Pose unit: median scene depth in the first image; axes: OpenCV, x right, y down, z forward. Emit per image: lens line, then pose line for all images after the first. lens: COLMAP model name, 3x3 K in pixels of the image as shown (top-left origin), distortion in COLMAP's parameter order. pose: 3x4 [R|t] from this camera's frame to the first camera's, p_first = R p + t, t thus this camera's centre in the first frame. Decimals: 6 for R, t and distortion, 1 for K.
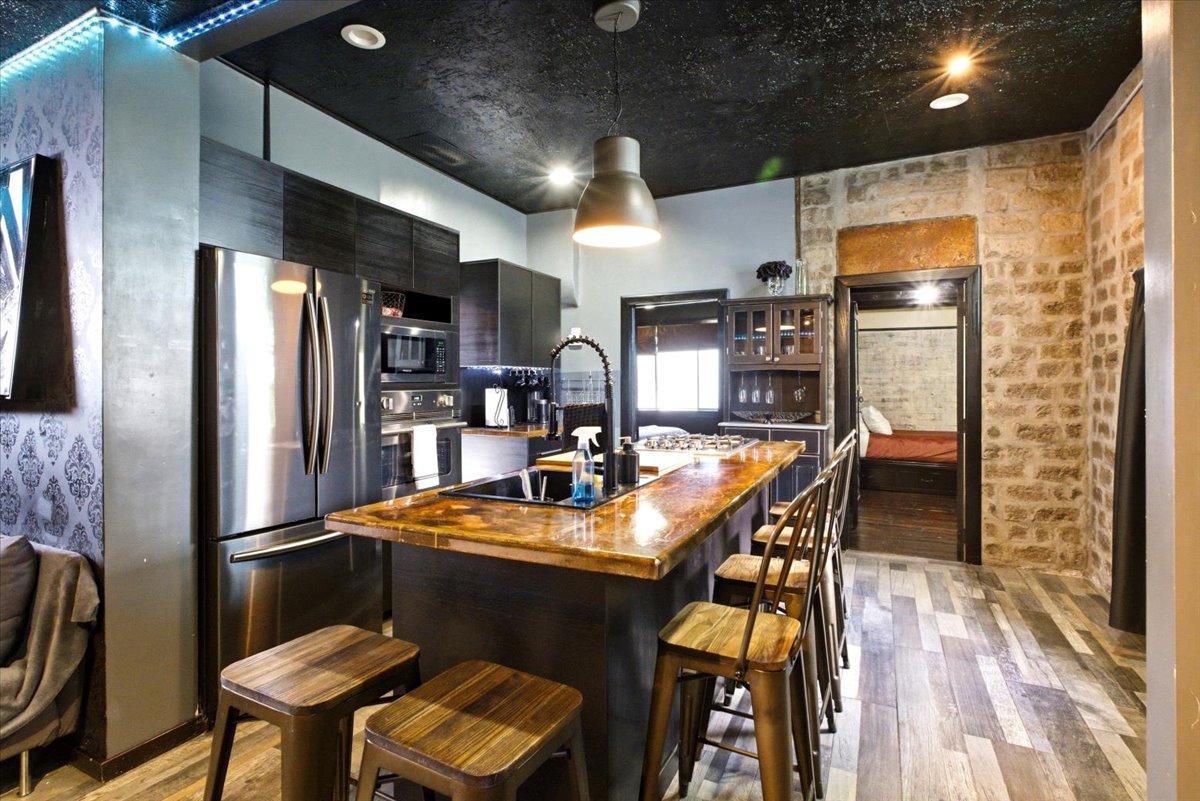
lens RADIAL K [[591.3, 0, 581.6], [0, 591.3, 382.7], [0, 0, 1]] dist [0.001777, 0.000868]
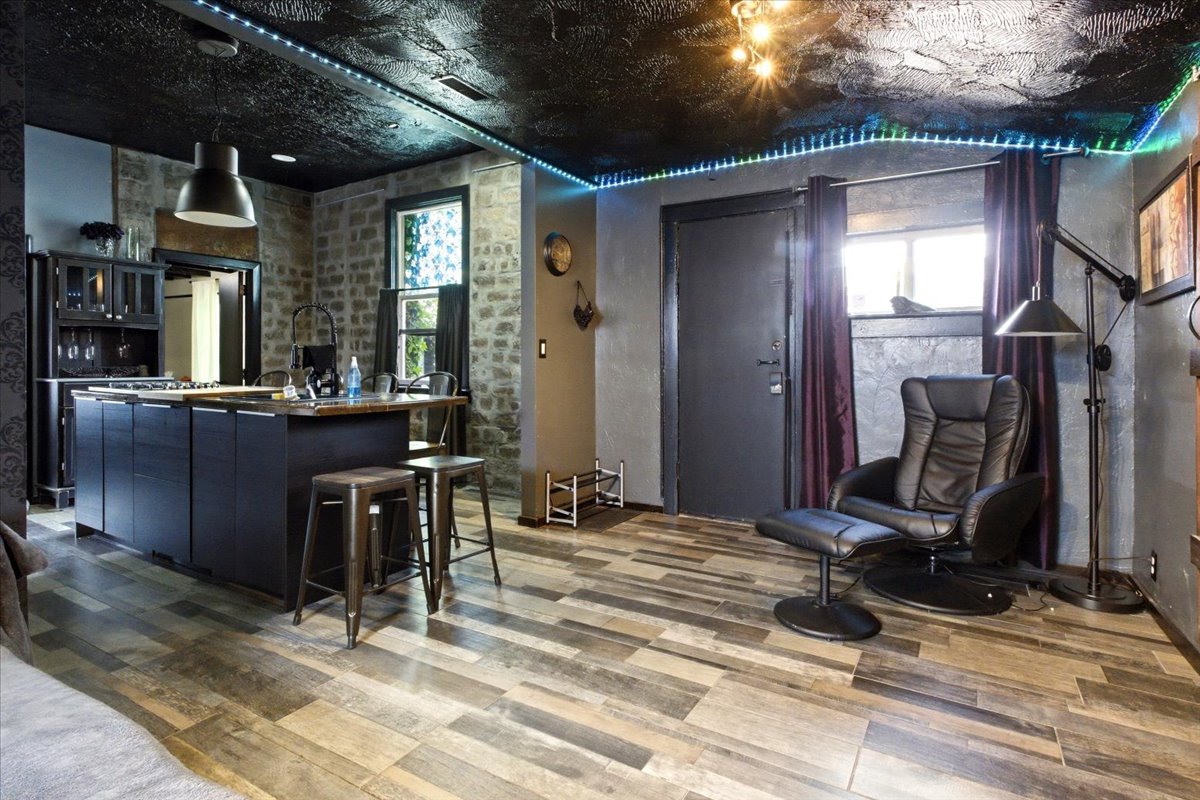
lens RADIAL K [[627.4, 0, 602.6], [0, 627.4, 364.2], [0, 0, 1]] dist [0.001438, 0.000020]
pose [[0.080888, -0.006473, 0.996702, -0.801283], [-0.005964, 0.999958, 0.006978, 0.035698], [-0.996705, -0.006509, 0.080846, 0.038745]]
